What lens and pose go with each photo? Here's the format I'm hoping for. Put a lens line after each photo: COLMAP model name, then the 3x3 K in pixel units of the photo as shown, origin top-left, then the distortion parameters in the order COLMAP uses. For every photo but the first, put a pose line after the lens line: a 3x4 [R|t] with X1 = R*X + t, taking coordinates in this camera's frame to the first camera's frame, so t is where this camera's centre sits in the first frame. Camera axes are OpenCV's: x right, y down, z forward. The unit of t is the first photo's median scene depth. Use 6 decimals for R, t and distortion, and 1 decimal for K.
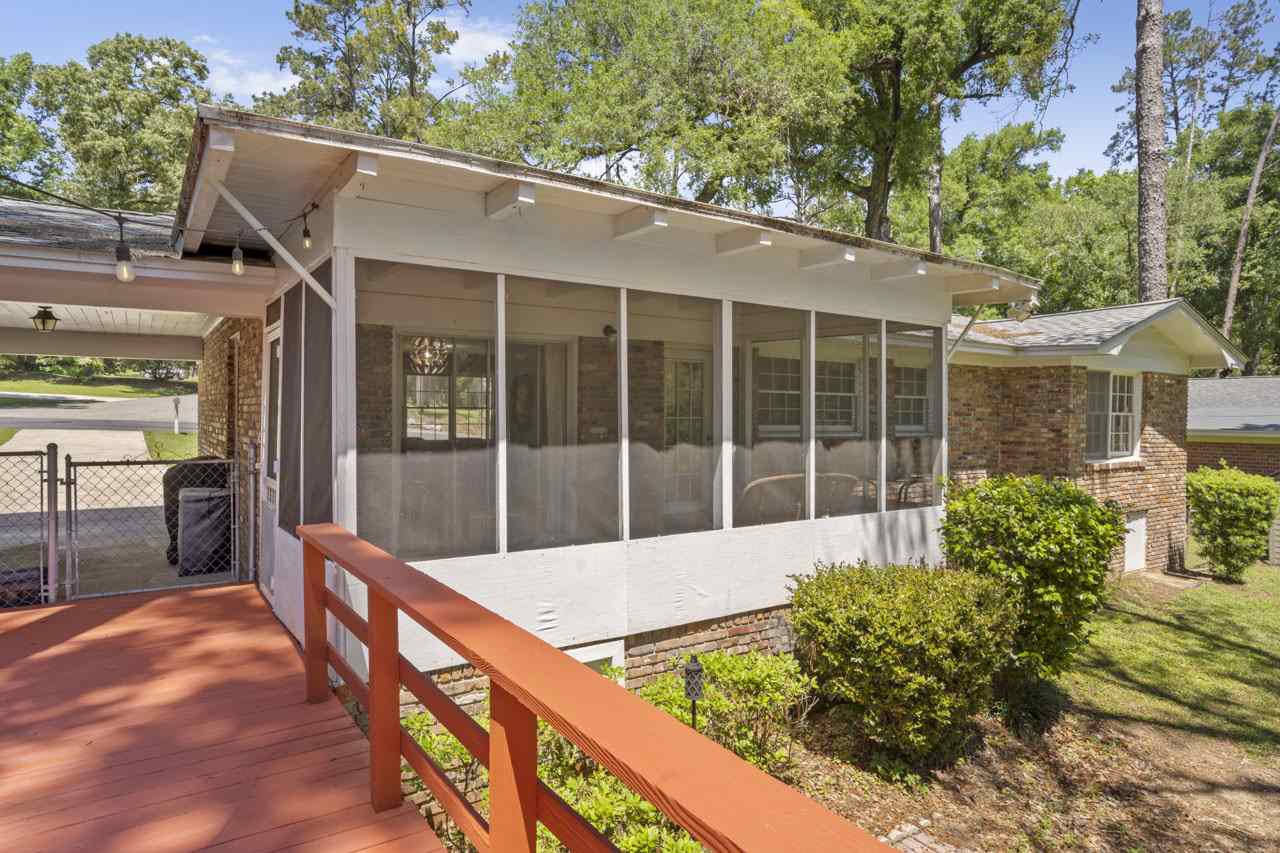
lens RADIAL K [[749.7, 0, 636.8], [0, 749.7, 421.4], [0, 0, 1]] dist [-0.006978, 0.006715]
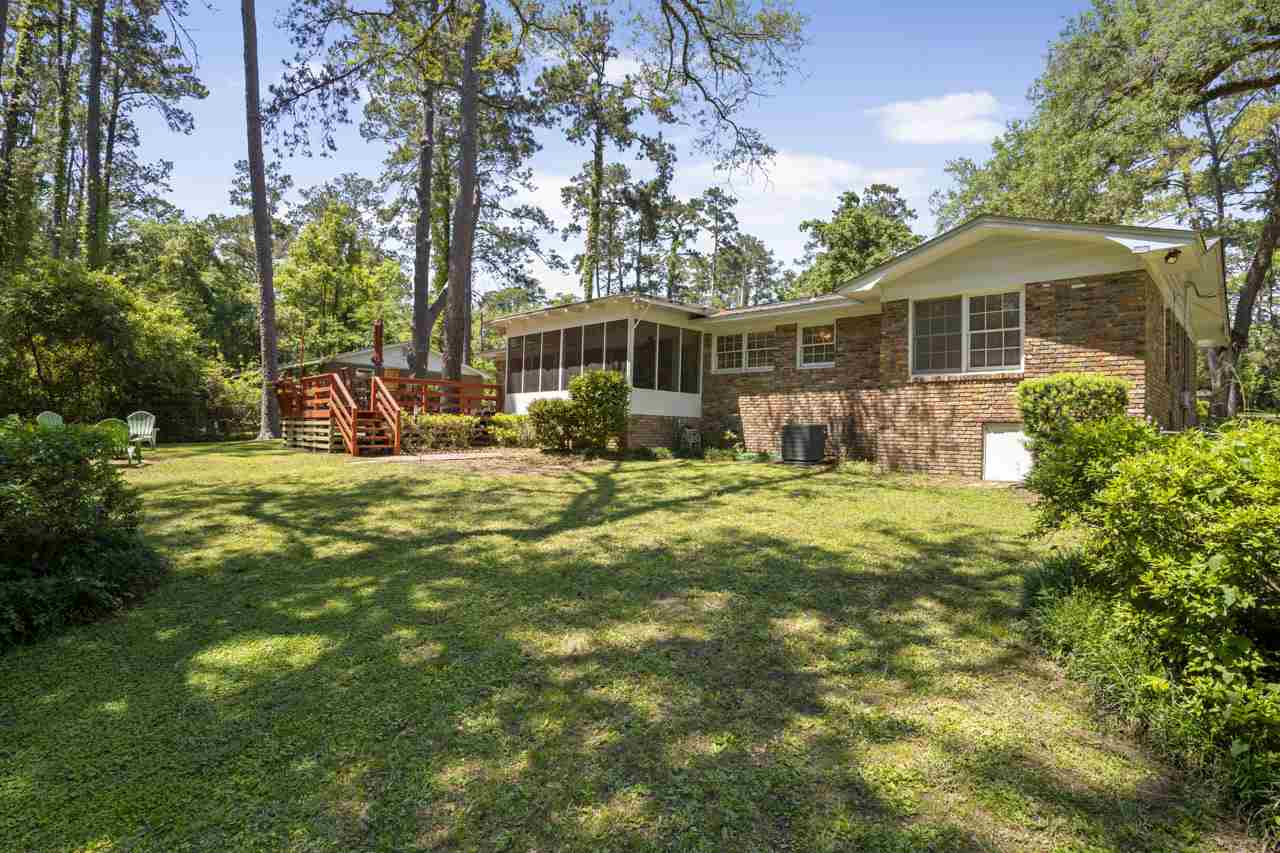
lens RADIAL K [[633.7, 0, 637.1], [0, 633.7, 422.7], [0, 0, 1]] dist [-0.068692, 0.016711]
pose [[0.185236, -0.022870, -0.982428, 0.393026], [-0.038420, 0.998796, -0.030495, 0.046385], [0.981943, 0.043394, 0.184135, 0.097613]]
